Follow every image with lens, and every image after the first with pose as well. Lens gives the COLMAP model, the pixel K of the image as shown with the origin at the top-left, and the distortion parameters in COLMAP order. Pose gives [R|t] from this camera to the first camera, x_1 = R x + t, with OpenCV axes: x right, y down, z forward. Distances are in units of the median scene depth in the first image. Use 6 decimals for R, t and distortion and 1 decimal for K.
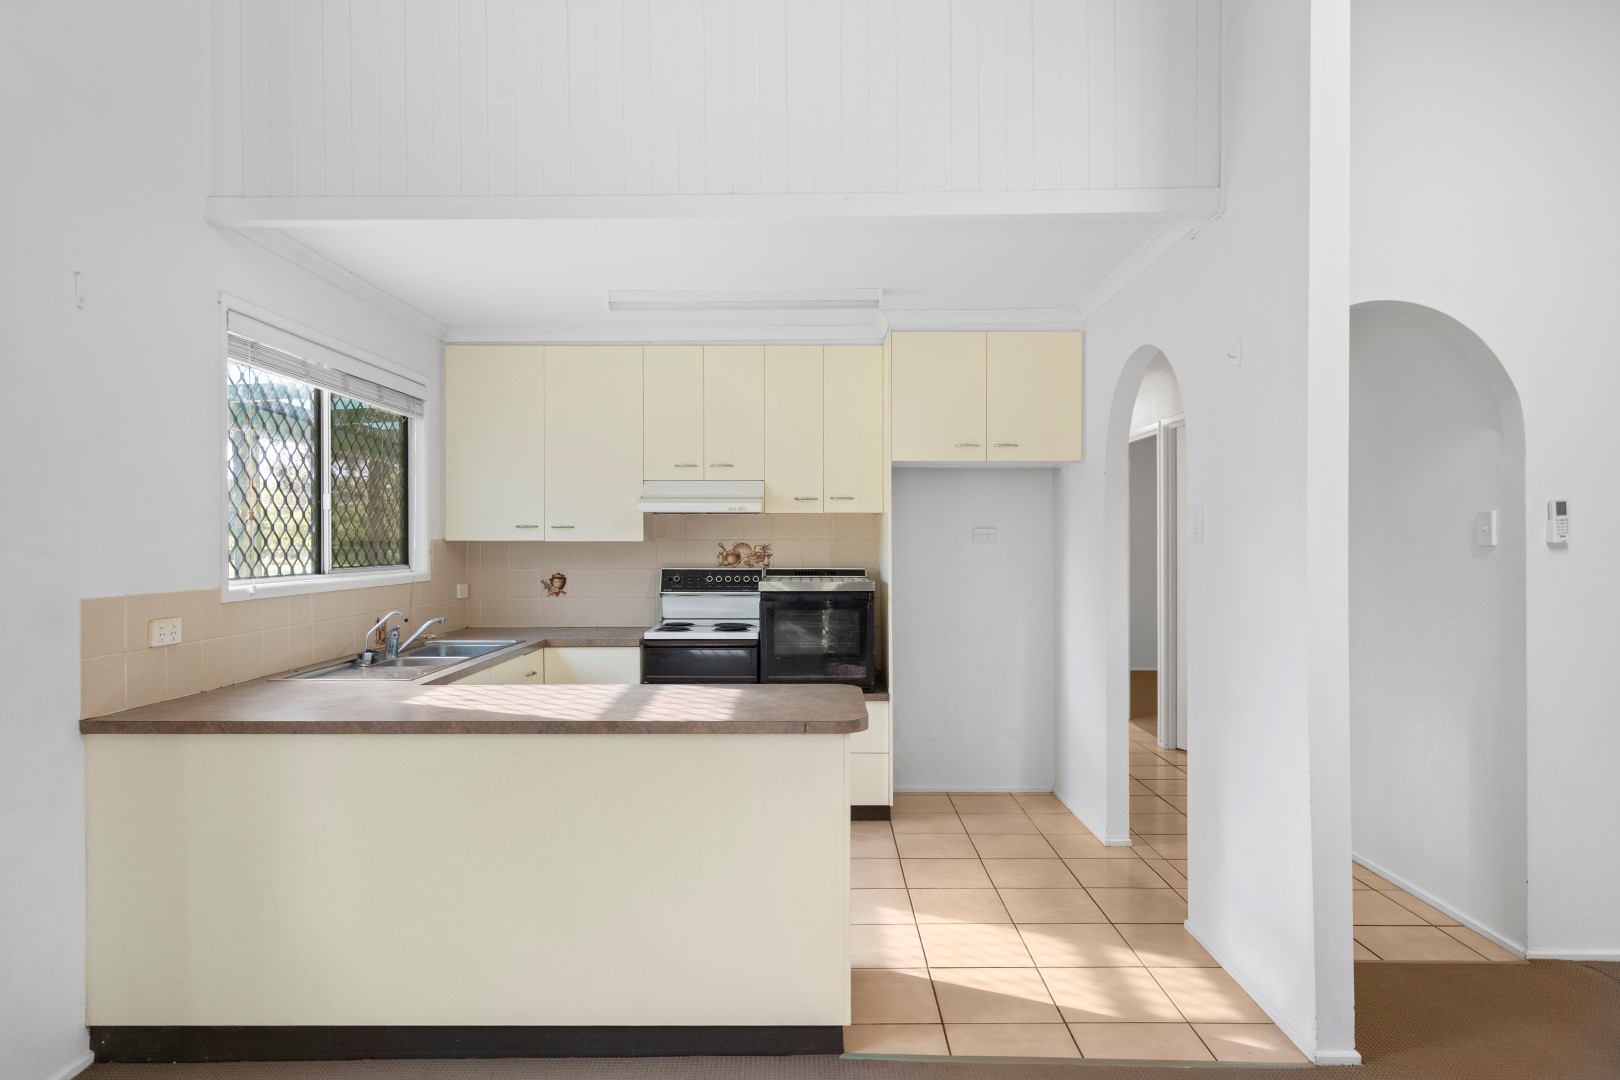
lens RADIAL K [[943.4, 0, 811.5], [0, 943.4, 542.2], [0, 0, 1]] dist [0.007103, -0.001546]
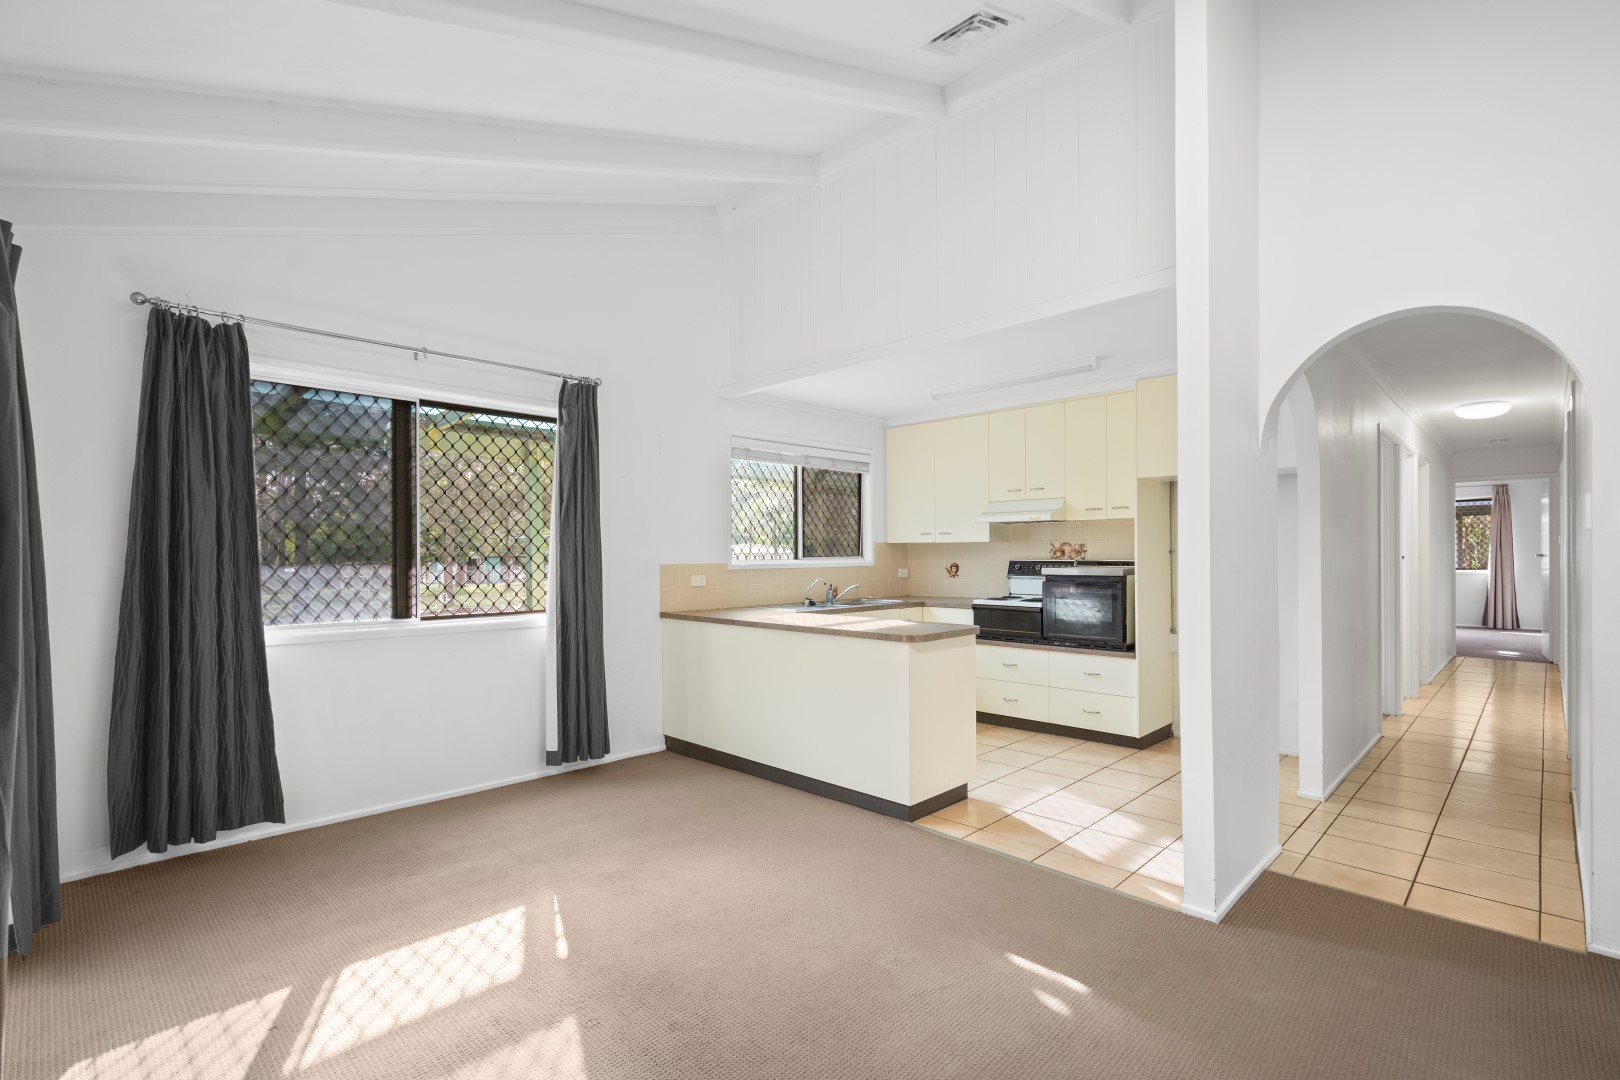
lens RADIAL K [[760.9, 0, 811.4], [0, 760.9, 562.9], [0, 0, 1]] dist [-0.002939, 0.000299]
pose [[0.709209, 0.005915, -0.704974, 0.517515], [0.003882, 0.999917, 0.012295, 0.017985], [0.704988, -0.011457, 0.709127, -0.083261]]
